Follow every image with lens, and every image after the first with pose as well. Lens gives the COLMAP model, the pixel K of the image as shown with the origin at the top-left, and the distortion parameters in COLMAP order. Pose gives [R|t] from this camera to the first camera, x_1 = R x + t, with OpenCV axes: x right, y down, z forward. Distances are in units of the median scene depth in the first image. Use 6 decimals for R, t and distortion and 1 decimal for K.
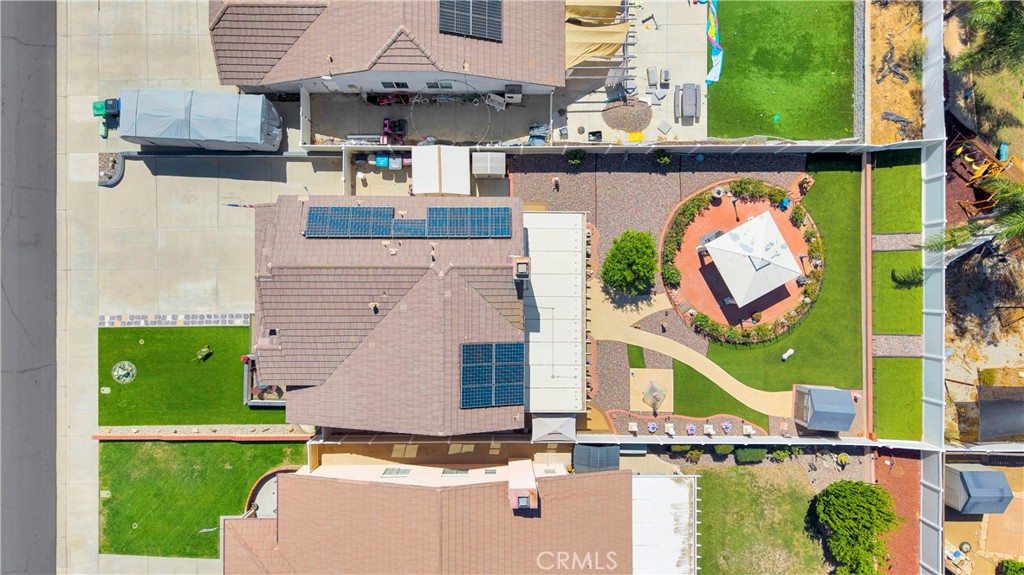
lens RADIAL K [[695.4, 0, 506.2], [0, 695.4, 278.2], [0, 0, 1]] dist [0.031126, -0.013102]
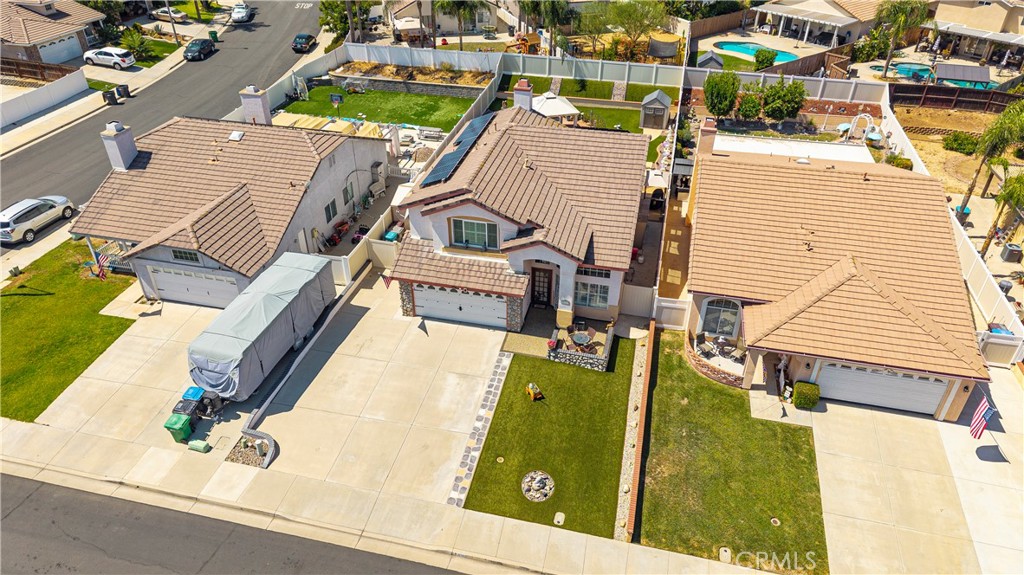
lens RADIAL K [[695.4, 0, 511.2], [0, 695.4, 287.0], [0, 0, 1]] dist [0.031126, -0.013102]
pose [[0.233218, -0.534469, 0.812375, -0.996265], [0.972386, 0.135642, -0.189914, 0.211174], [-0.008689, 0.834233, 0.551344, 0.470513]]
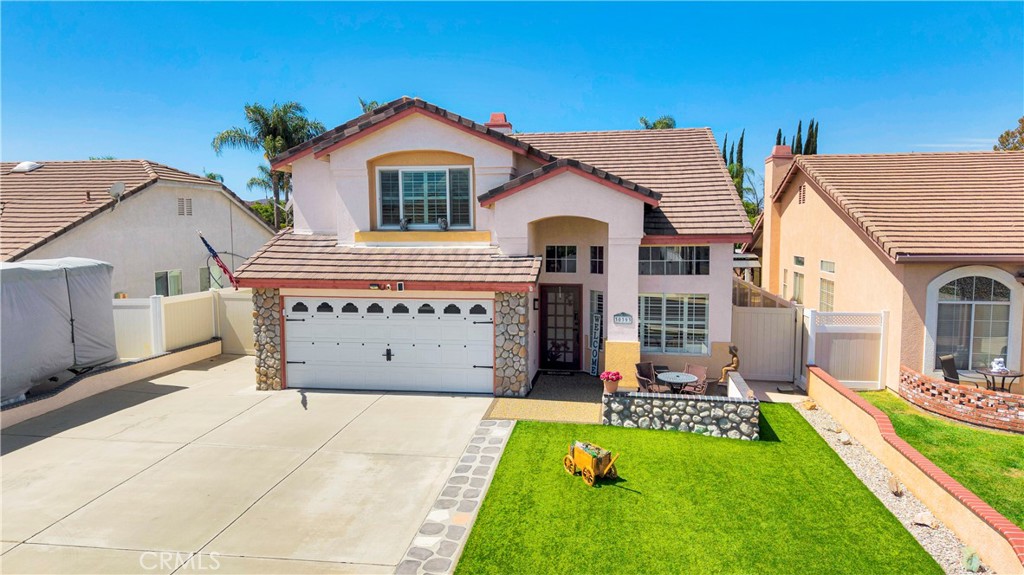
lens RADIAL K [[695.4, 0, 510.1], [0, 695.4, 278.6], [0, 0, 1]] dist [0.031126, -0.013102]
pose [[0.159883, -0.073114, 0.984425, -0.688957], [0.987133, 0.014321, -0.159259, 0.116630], [-0.002454, 0.997221, 0.074463, 0.900460]]
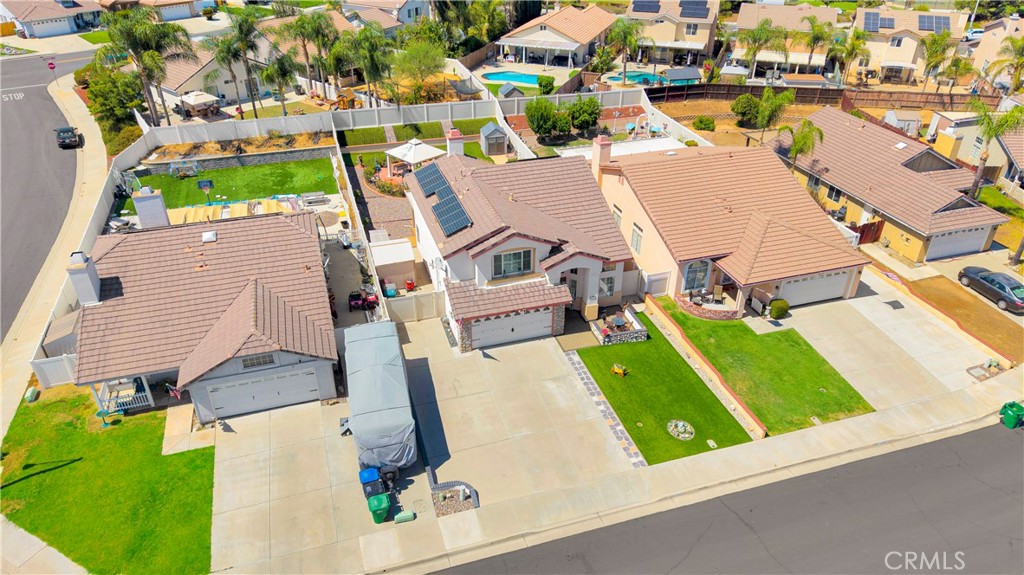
lens RADIAL K [[695.4, 0, 513.5], [0, 695.4, 282.5], [0, 0, 1]] dist [0.031126, -0.013102]
pose [[-0.303964, -0.485601, 0.819633, -1.099837], [0.952656, -0.148392, 0.265380, -0.263301], [-0.007242, 0.861494, 0.507716, 0.410620]]
